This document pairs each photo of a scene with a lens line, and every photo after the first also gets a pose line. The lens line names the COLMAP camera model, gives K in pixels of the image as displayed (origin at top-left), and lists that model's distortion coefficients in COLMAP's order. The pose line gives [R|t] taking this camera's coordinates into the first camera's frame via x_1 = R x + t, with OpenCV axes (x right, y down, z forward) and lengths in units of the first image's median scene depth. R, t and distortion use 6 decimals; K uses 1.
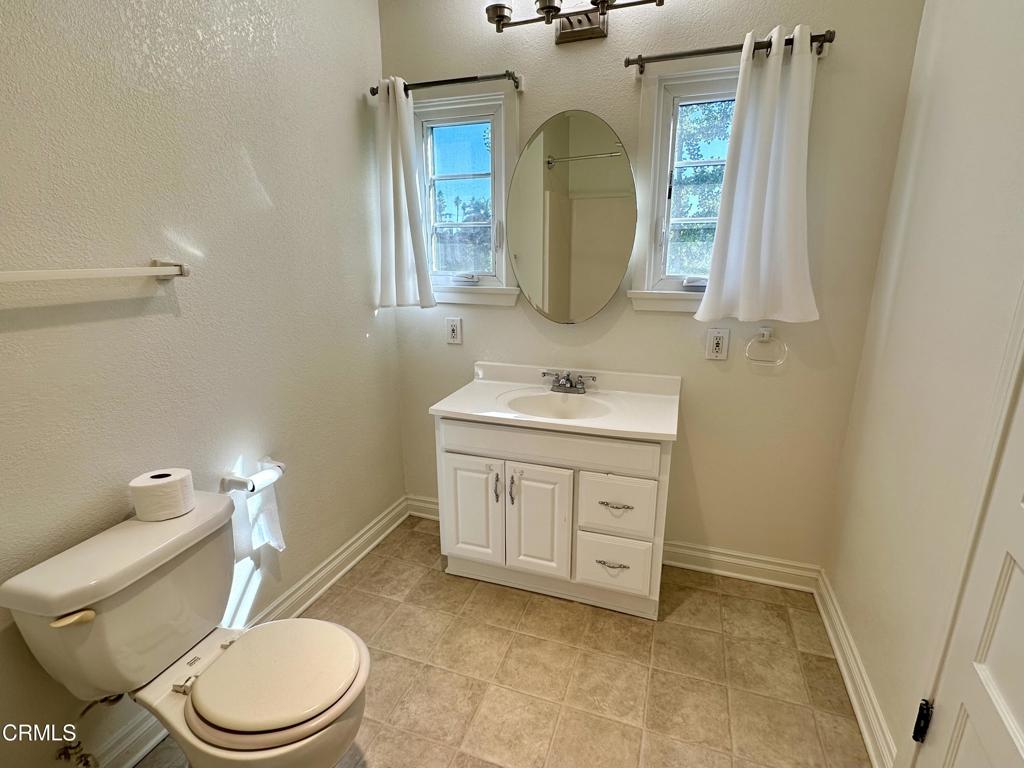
lens RADIAL K [[489.2, 0, 512.3], [0, 489.2, 390.3], [0, 0, 1]] dist [0.002052, 0.000287]
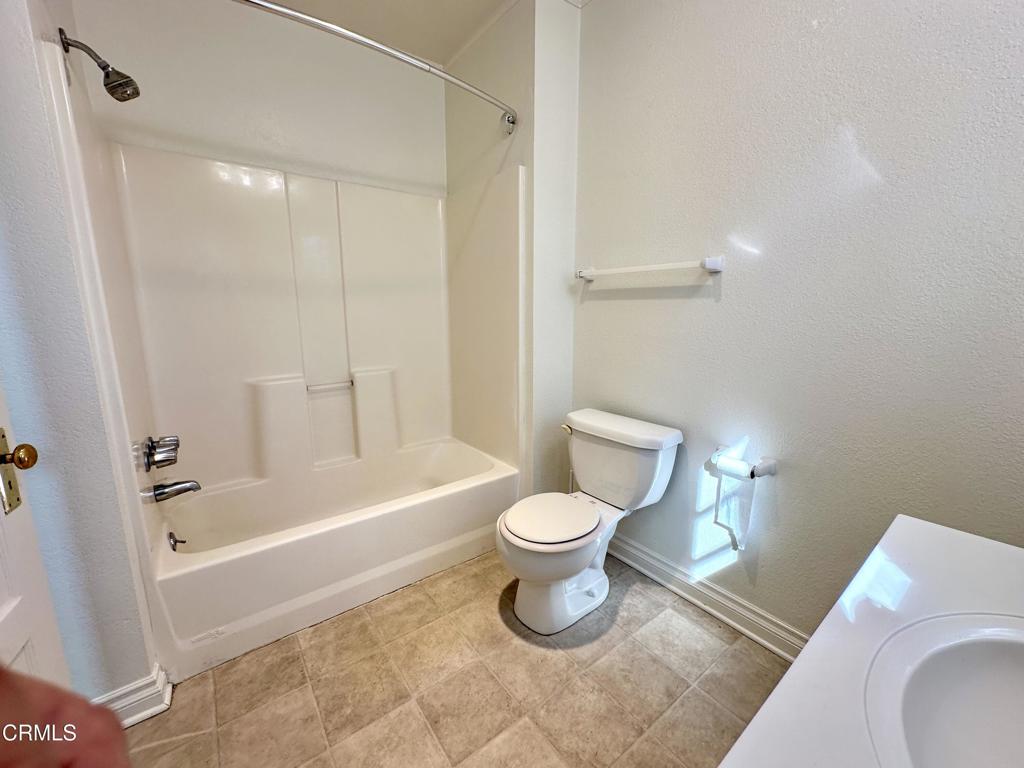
lens RADIAL K [[411.5, 0, 507.5], [0, 411.5, 373.6], [0, 0, 1]] dist [-0.001356, 0.000330]
pose [[-0.545923, 0.146163, -0.824988, 0.504347], [-0.225579, 0.922663, 0.312742, -0.182322], [0.806897, 0.356832, -0.470732, 1.084990]]
